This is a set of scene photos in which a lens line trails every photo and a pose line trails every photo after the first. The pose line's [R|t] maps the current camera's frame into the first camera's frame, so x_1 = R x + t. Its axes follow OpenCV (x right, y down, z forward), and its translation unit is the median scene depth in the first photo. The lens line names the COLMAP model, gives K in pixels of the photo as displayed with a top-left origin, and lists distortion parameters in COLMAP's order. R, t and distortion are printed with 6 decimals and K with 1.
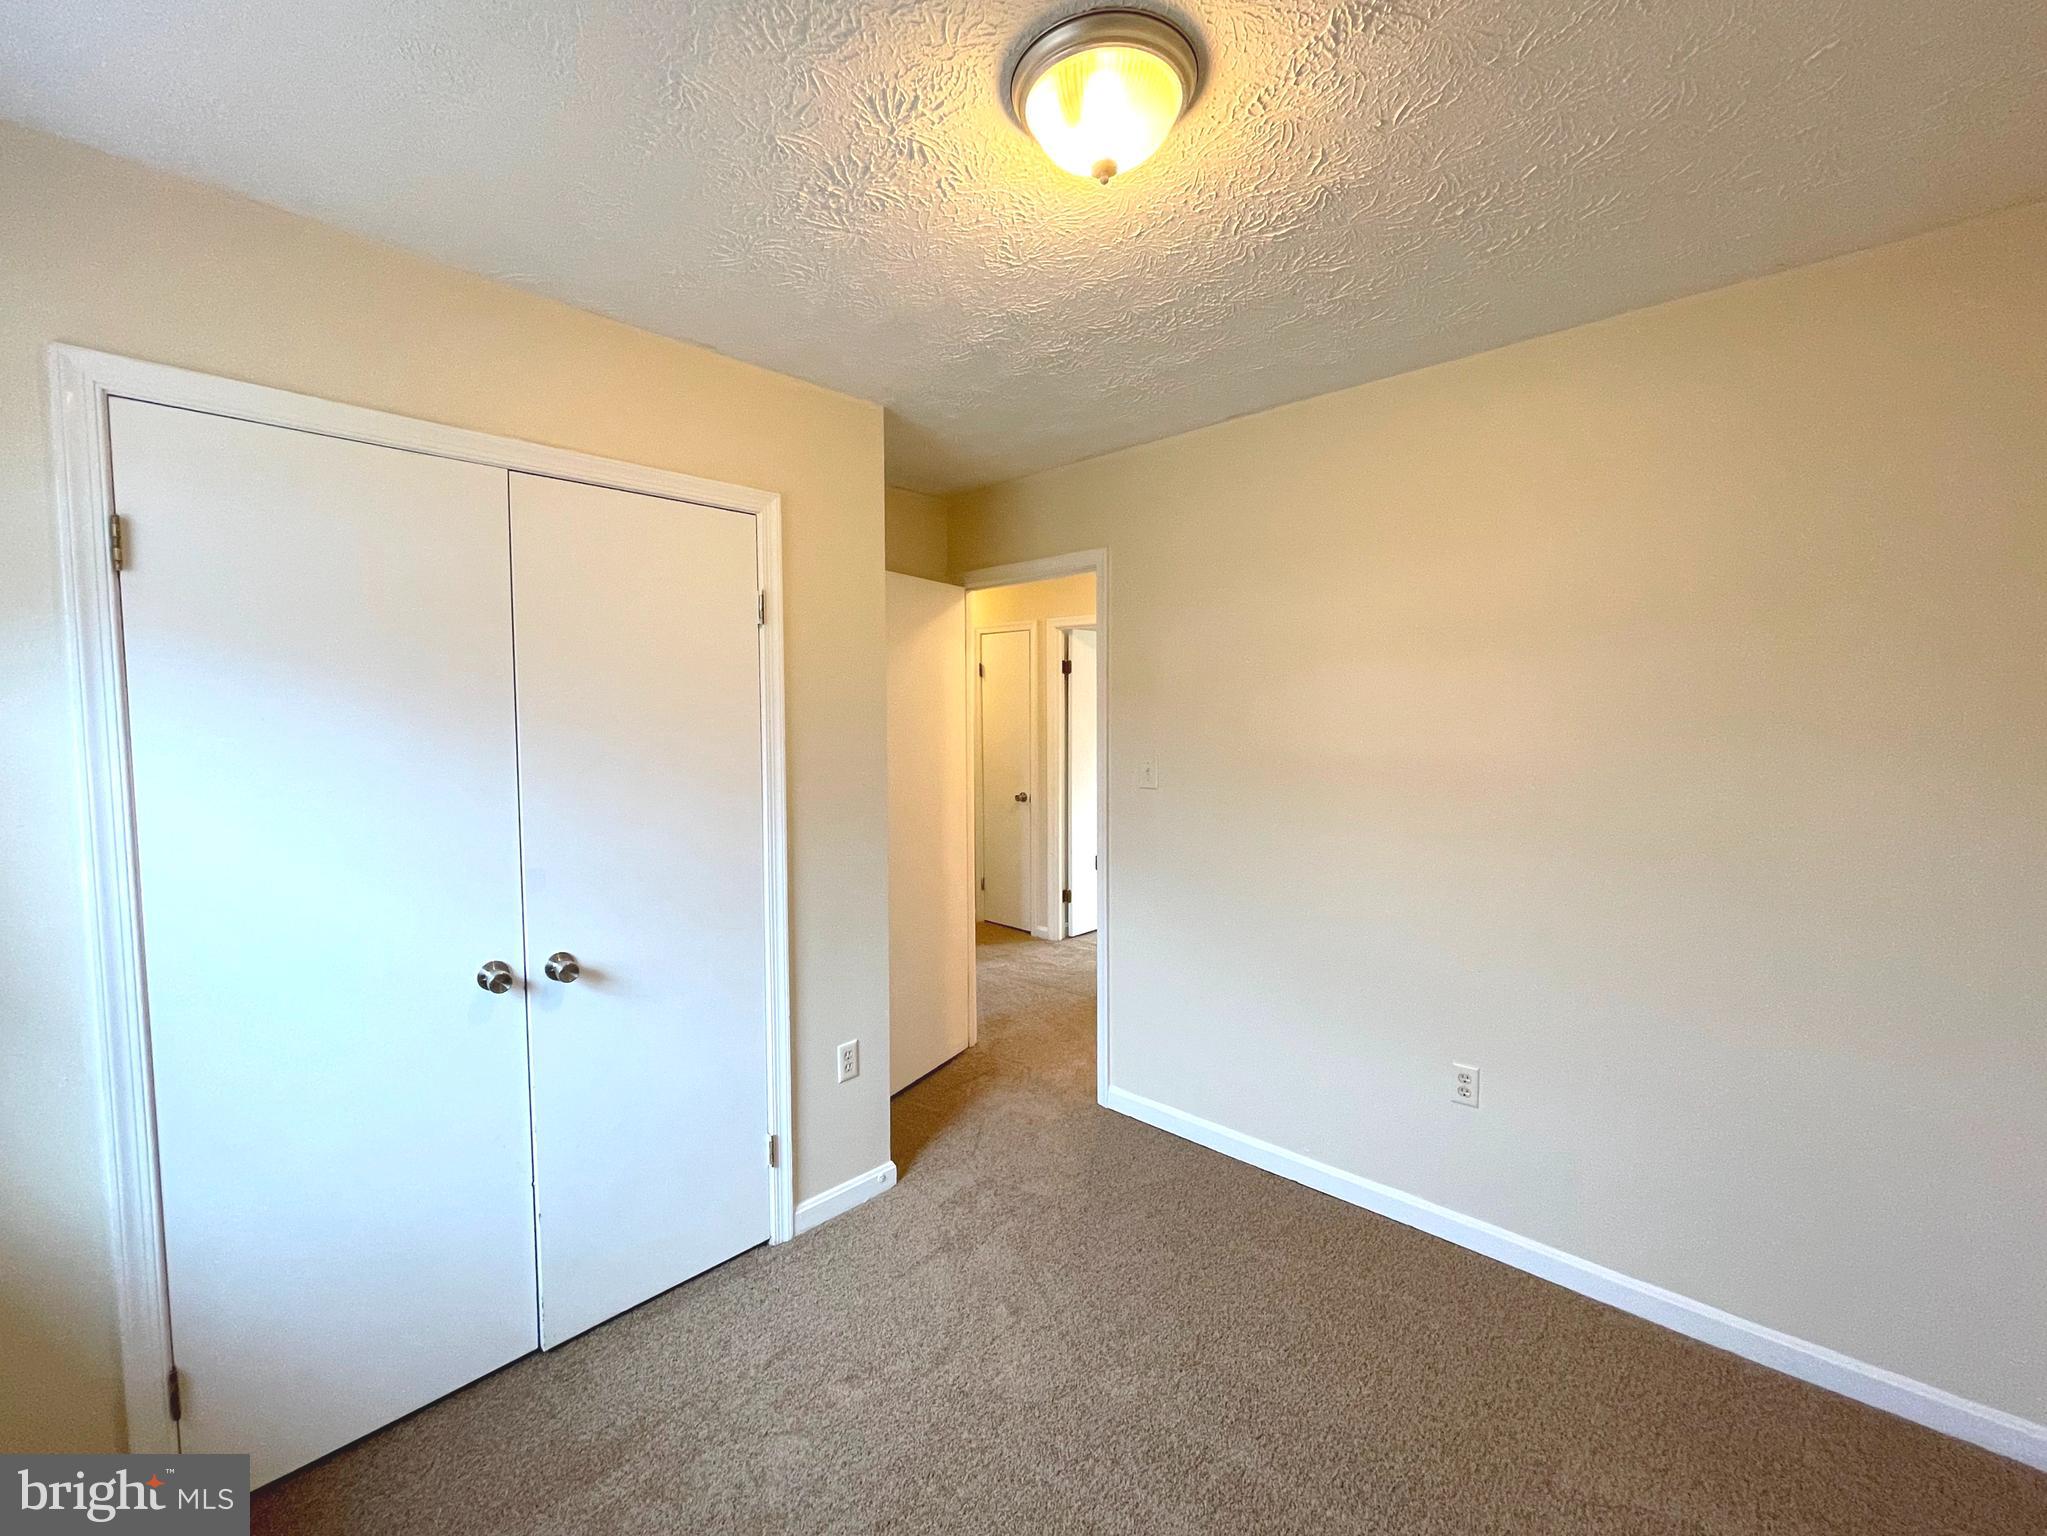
lens RADIAL K [[830.4, 0, 1022.8], [0, 830.4, 769.7], [0, 0, 1]] dist [-0.009933, 0.000344]
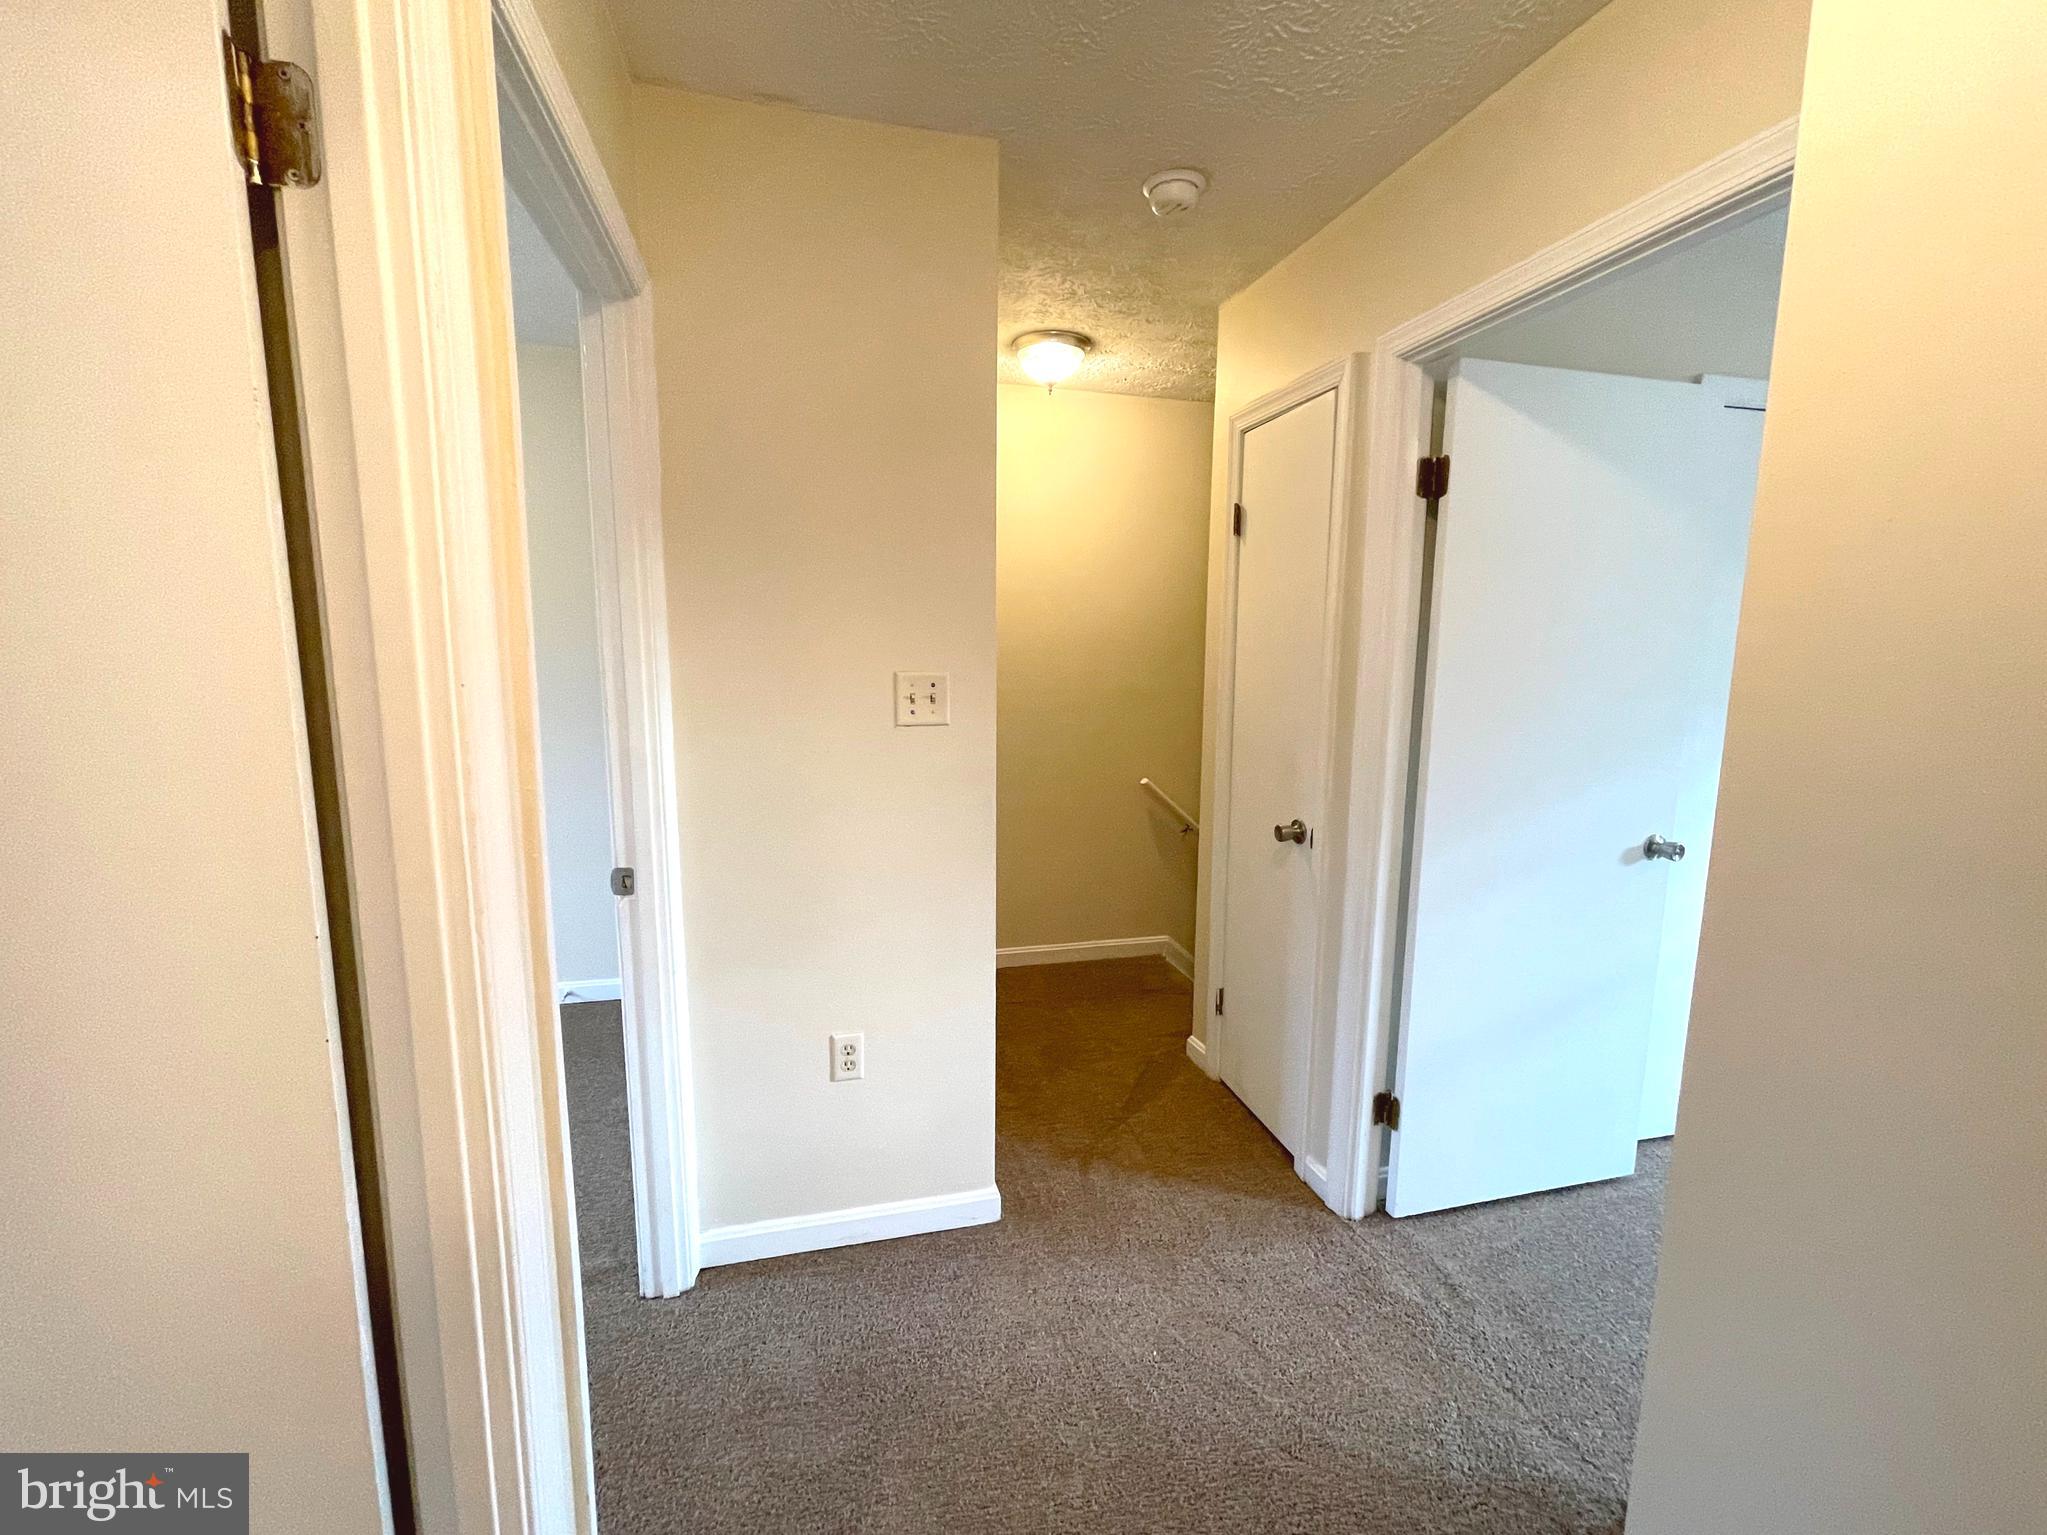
lens RADIAL K [[830.4, 0, 1028.5], [0, 830.4, 765.3], [0, 0, 1]] dist [-0.009933, 0.000344]
pose [[0.841683, 0.084661, -0.533293, 0.103295], [-0.042971, 0.995002, 0.090137, -0.029211], [0.538259, -0.052951, 0.841114, 0.611014]]
